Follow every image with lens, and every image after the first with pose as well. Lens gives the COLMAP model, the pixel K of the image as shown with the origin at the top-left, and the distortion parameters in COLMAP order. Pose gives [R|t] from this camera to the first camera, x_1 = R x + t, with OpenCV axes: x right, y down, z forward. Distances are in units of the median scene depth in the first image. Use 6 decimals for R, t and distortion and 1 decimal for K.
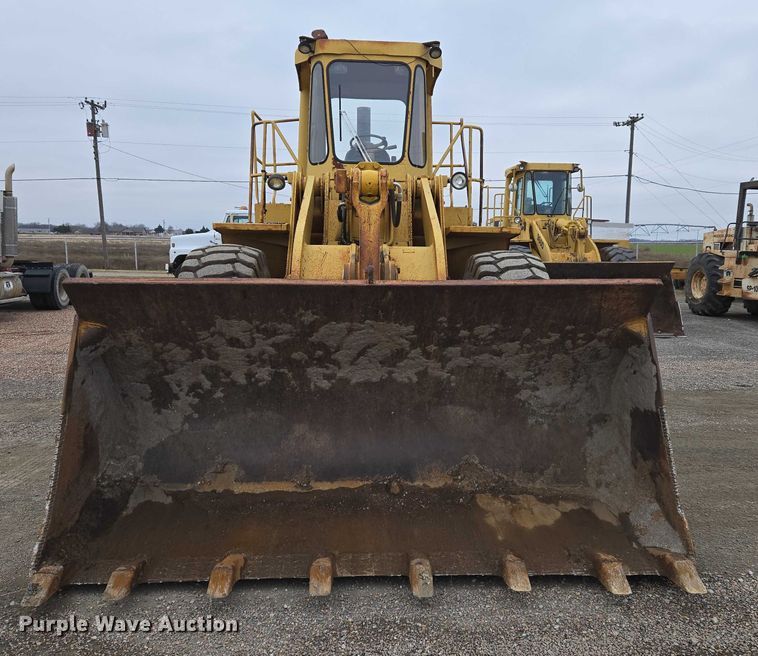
lens RADIAL K [[731.6, 0, 398.8], [0, 731.6, 326.3], [0, 0, 1]] dist [0.069905, 0.000000]
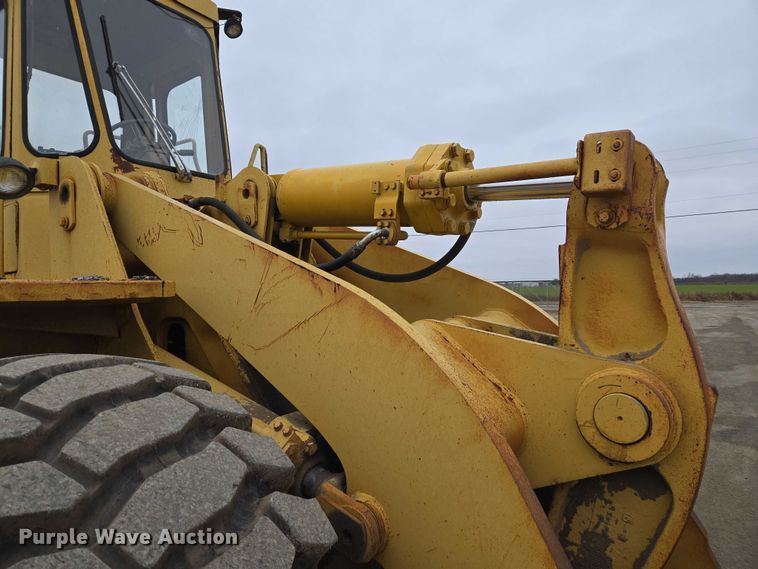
lens RADIAL K [[511.4, 0, 382.1], [0, 511.4, 285.3], [0, 0, 1]] dist [0.072009, -0.060516]
pose [[0.615867, -0.024604, 0.787465, -0.236320], [0.120562, 0.990683, -0.063337, -0.084957], [-0.778571, 0.133945, 0.613096, 0.599499]]
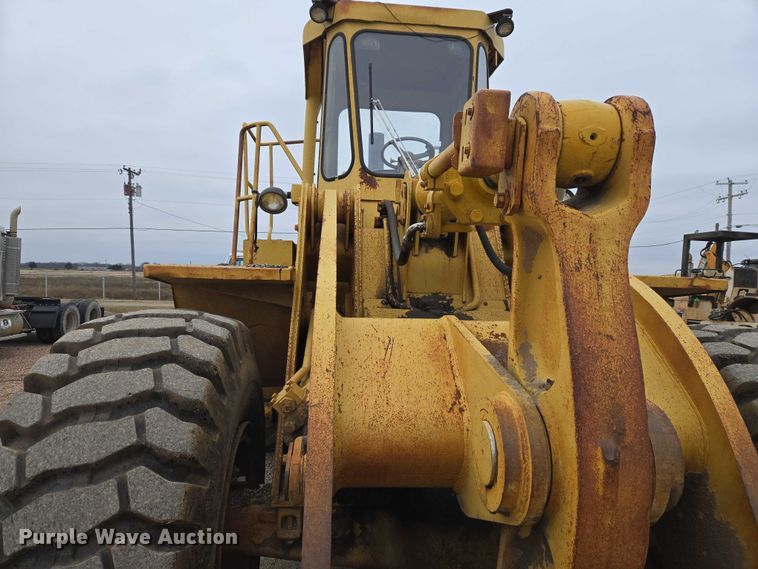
lens RADIAL K [[511.4, 0, 373.8], [0, 511.4, 290.3], [0, 0, 1]] dist [0.072009, -0.060516]
pose [[0.999432, 0.009741, 0.032247, -0.084223], [-0.006785, 0.995869, -0.090542, -0.072738], [-0.032996, 0.090272, 0.995370, 0.508475]]
